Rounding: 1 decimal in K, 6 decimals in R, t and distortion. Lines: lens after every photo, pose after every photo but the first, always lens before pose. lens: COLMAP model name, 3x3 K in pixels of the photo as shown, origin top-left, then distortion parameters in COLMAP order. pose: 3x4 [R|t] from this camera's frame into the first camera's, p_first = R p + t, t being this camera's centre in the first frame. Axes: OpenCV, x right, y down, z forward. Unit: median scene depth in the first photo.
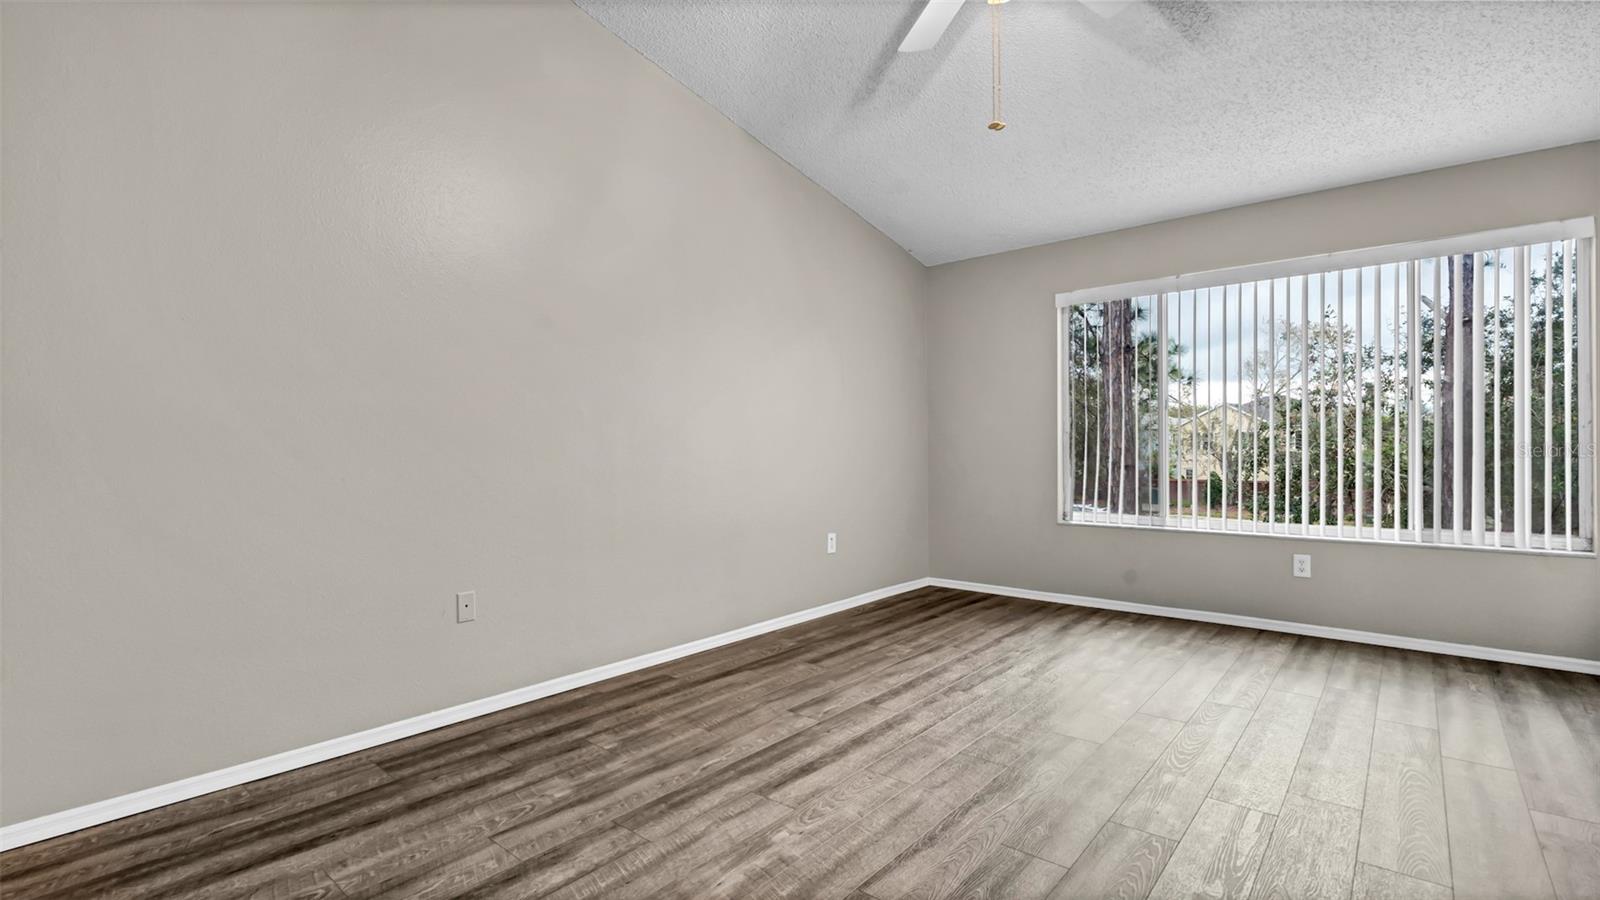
lens RADIAL K [[737.2, 0, 803.0], [0, 737.2, 447.4], [0, 0, 1]] dist [-0.000354, -0.000138]
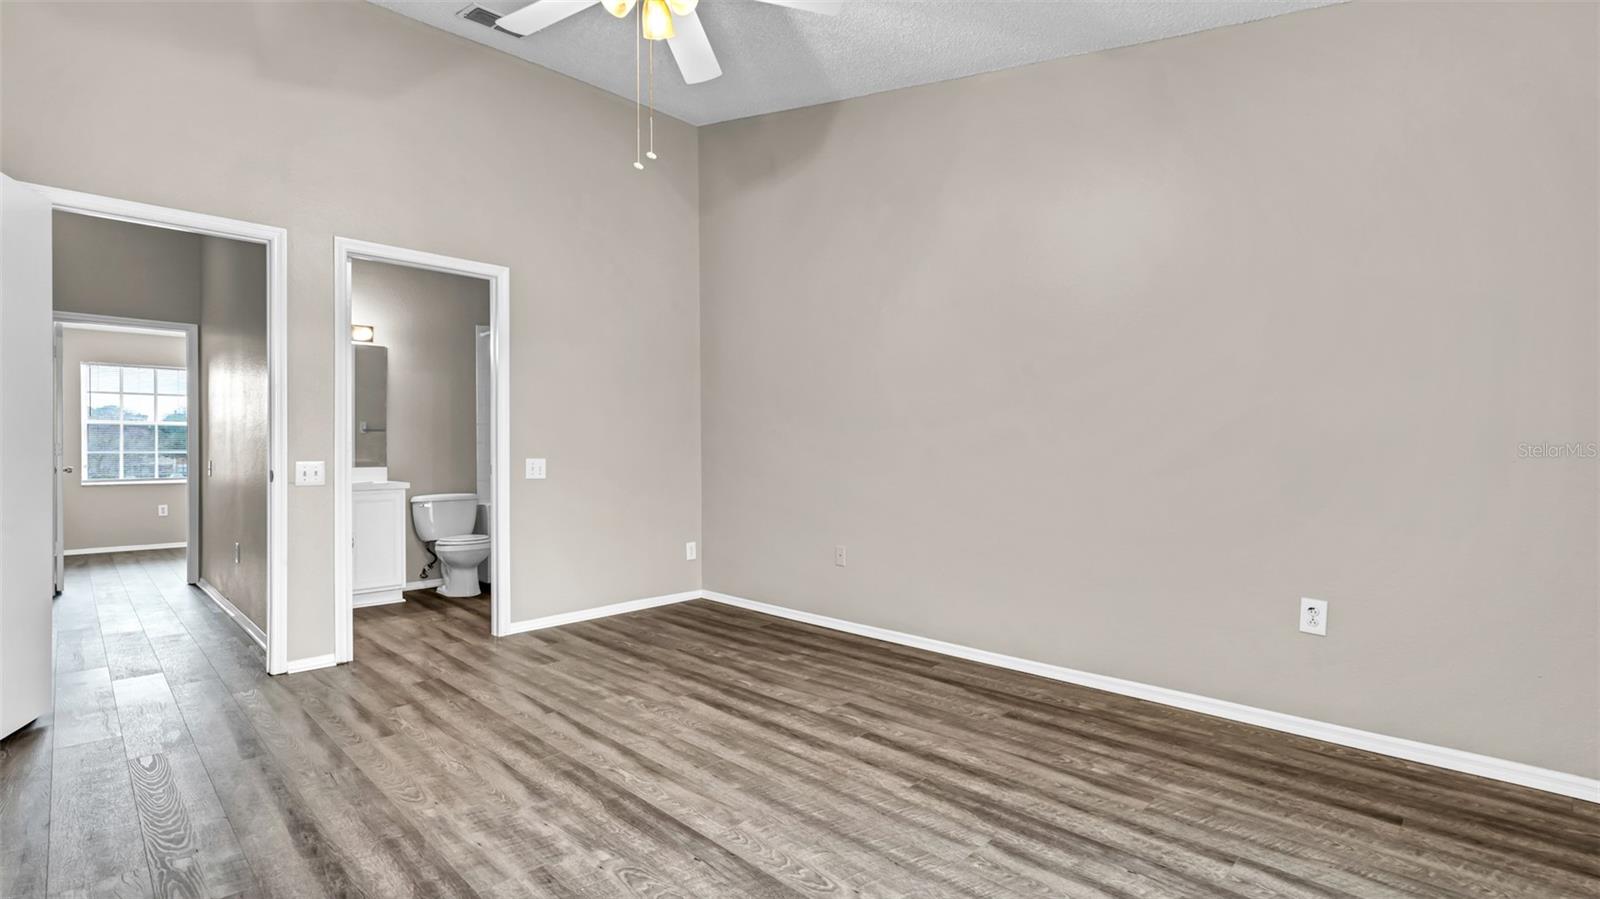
lens RADIAL K [[737.4, 0, 804.2], [0, 737.4, 453.7], [0, 0, 1]] dist [0.012884, 0.000038]
pose [[-0.098671, 0.007430, -0.995092, 1.070694], [0.010979, 0.999919, 0.006378, -0.009977], [0.995060, -0.010296, -0.098745, 1.074390]]
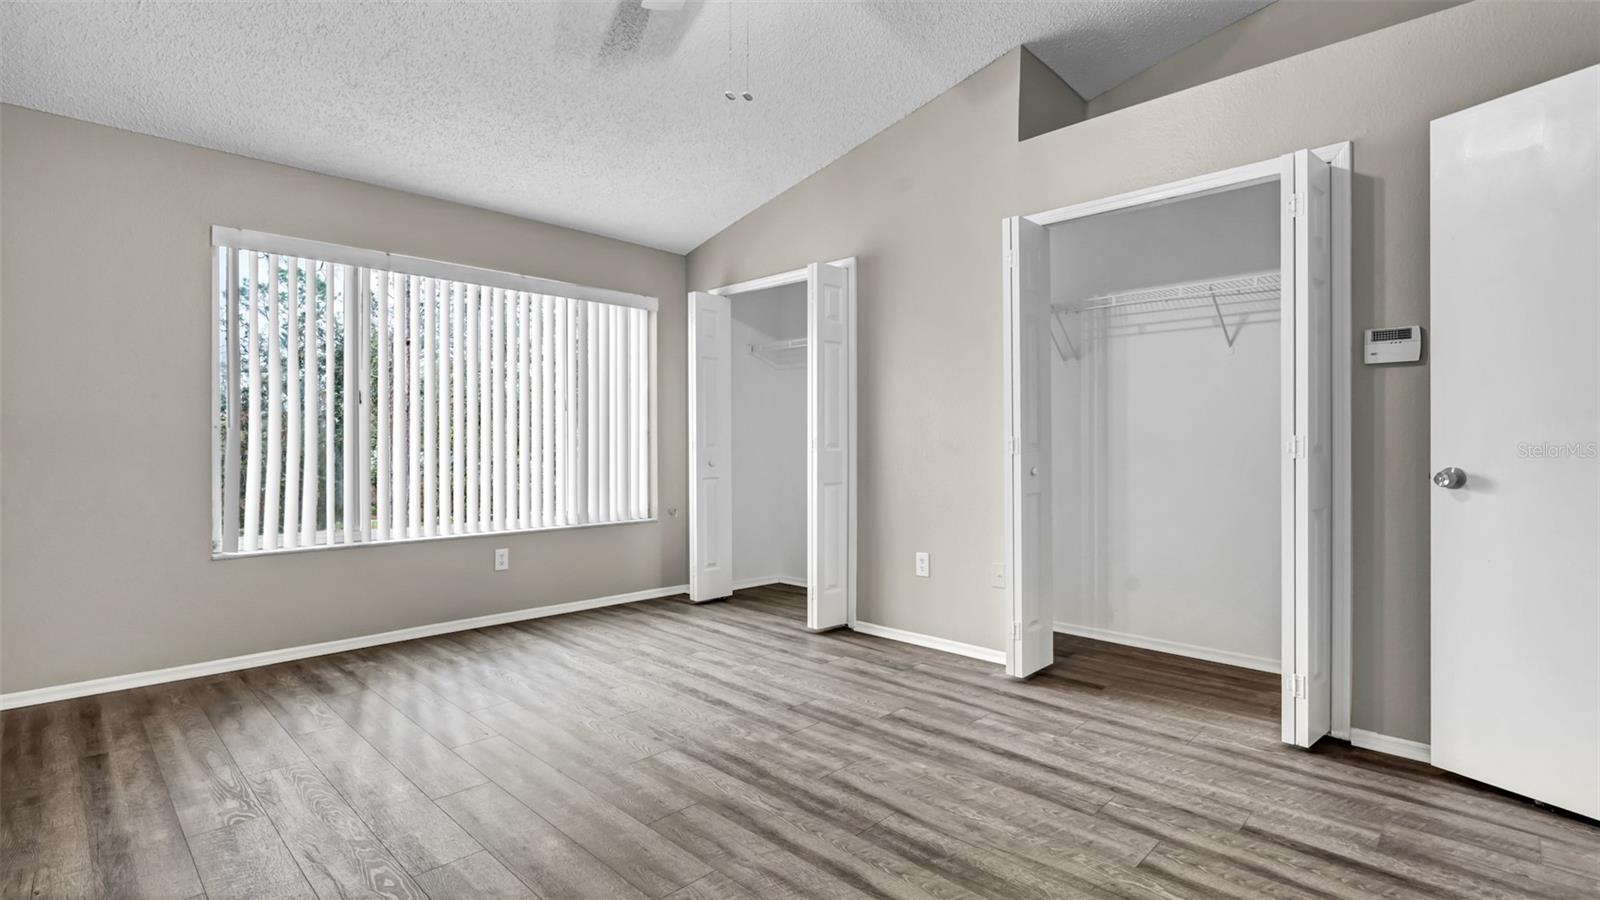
lens RADIAL K [[737.4, 0, 813.0], [0, 737.4, 458.7], [0, 0, 1]] dist [0.012884, 0.000038]
pose [[0.069284, -0.016502, 0.997460, -0.522841], [-0.002305, 0.999858, 0.016702, -0.007914], [-0.997594, -0.003456, 0.069237, 0.672944]]
